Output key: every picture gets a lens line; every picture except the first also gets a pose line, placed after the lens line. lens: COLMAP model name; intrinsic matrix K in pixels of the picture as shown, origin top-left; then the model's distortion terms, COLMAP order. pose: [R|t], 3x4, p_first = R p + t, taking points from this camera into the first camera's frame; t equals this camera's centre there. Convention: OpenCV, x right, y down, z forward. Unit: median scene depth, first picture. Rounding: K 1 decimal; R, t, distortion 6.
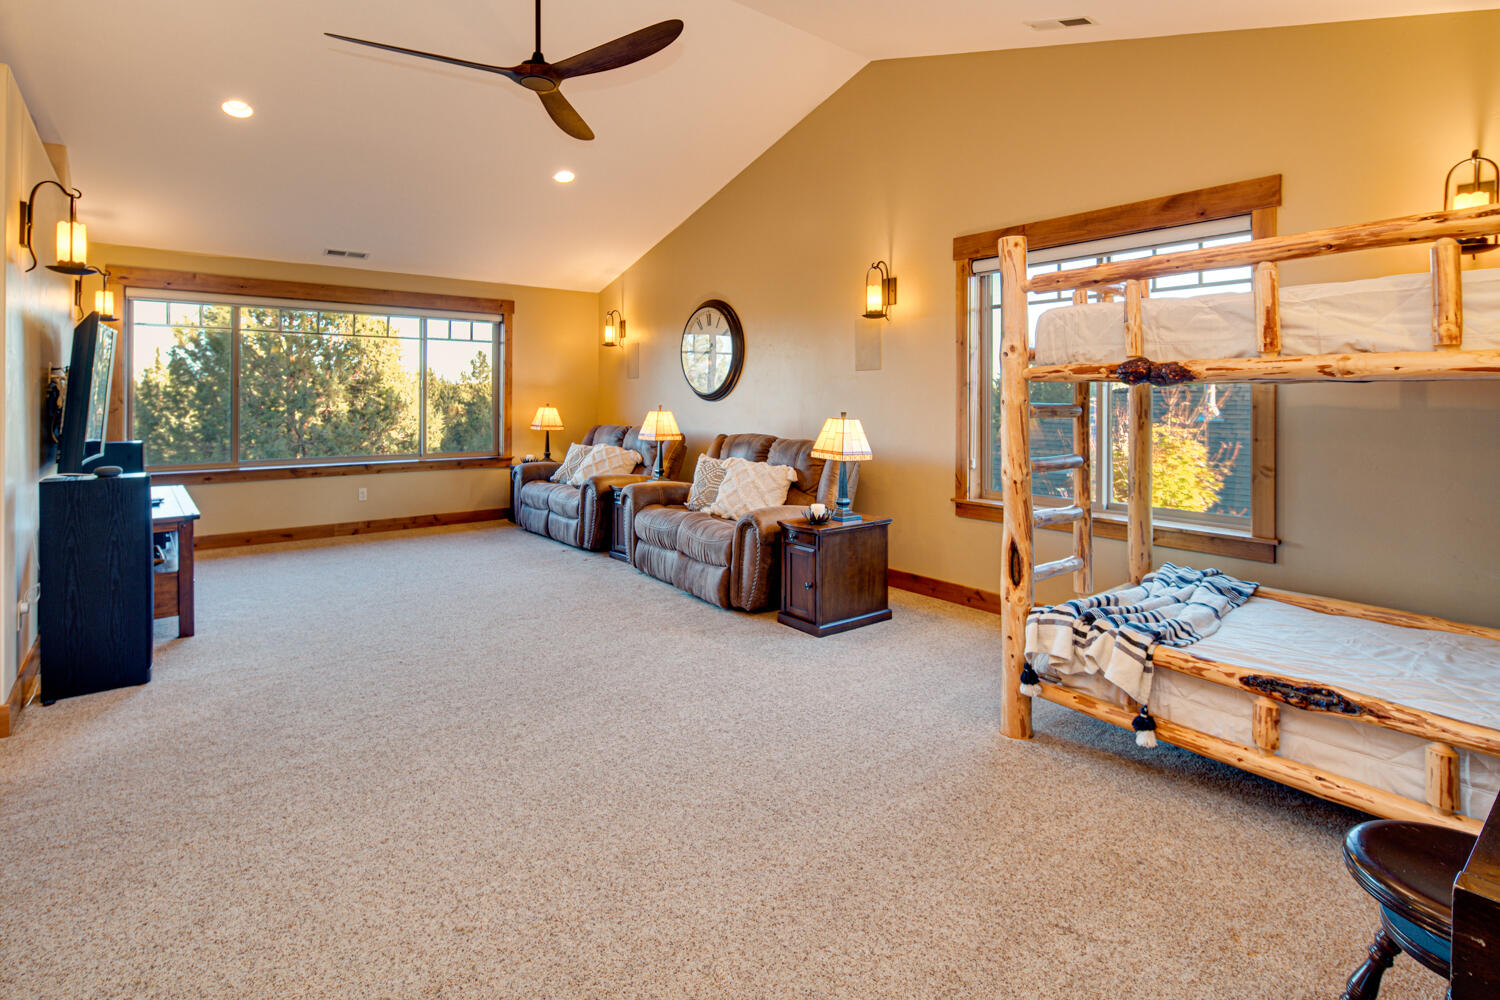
lens RADIAL K [[728.2, 0, 747.1], [0, 728.2, 399.2], [0, 0, 1]] dist [-0.004884, -0.002437]
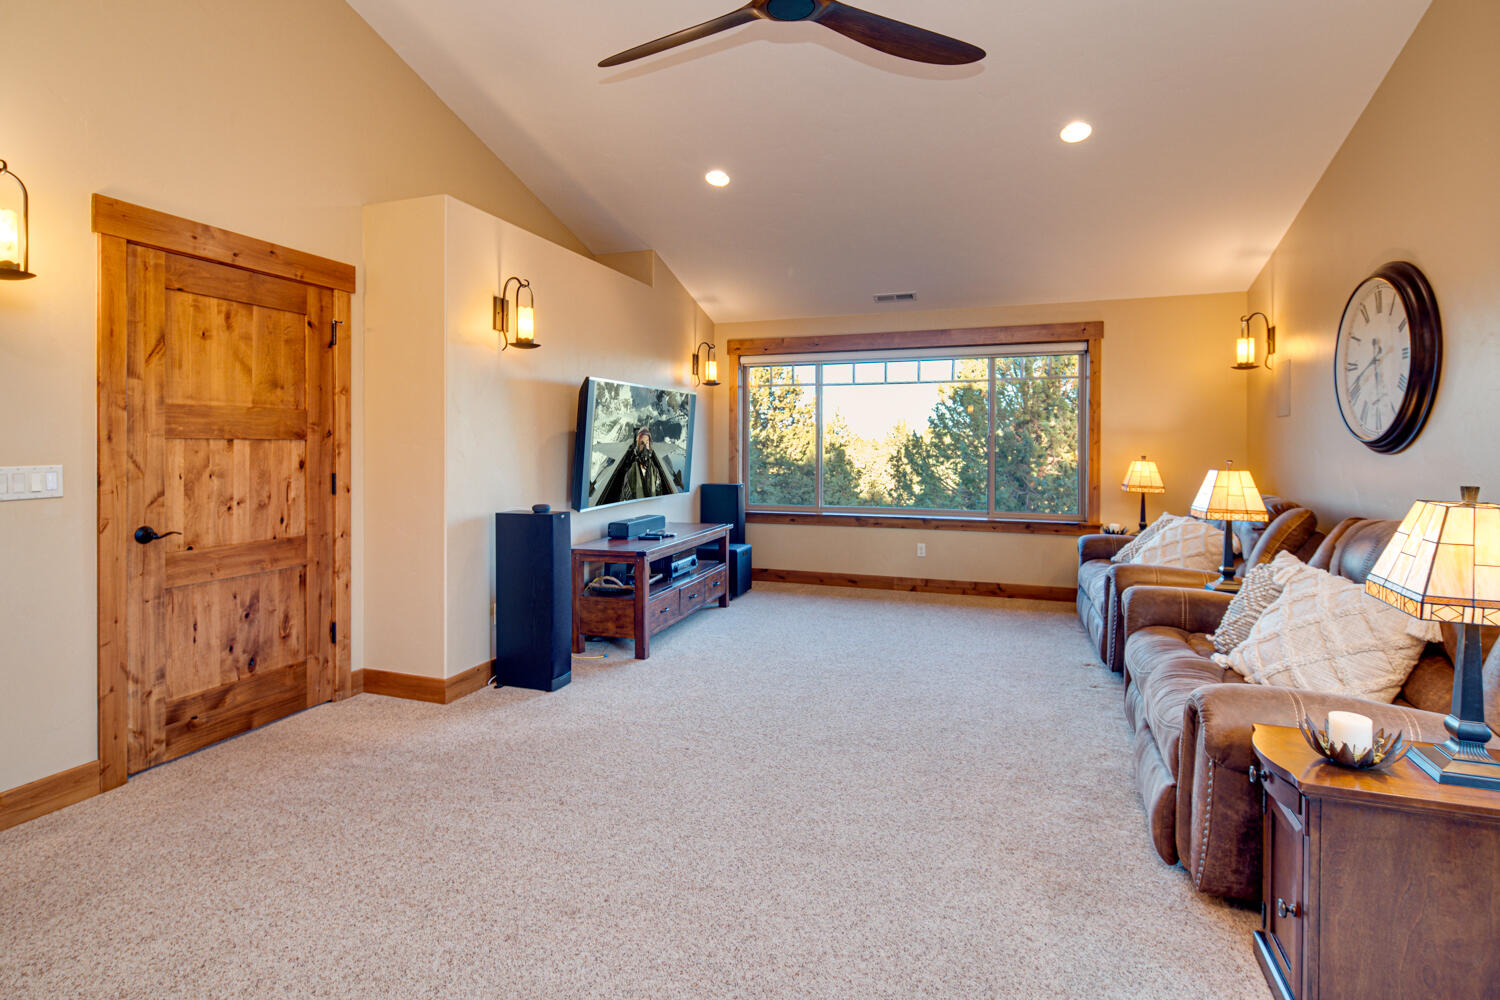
lens RADIAL K [[728.2, 0, 741.0], [0, 728.2, 451.6], [0, 0, 1]] dist [-0.004884, -0.002437]
pose [[0.517339, 0.004769, -0.855767, 0.158552], [-0.001202, 0.999988, 0.004846, -0.000948], [0.855780, -0.001478, 0.517338, 0.311685]]
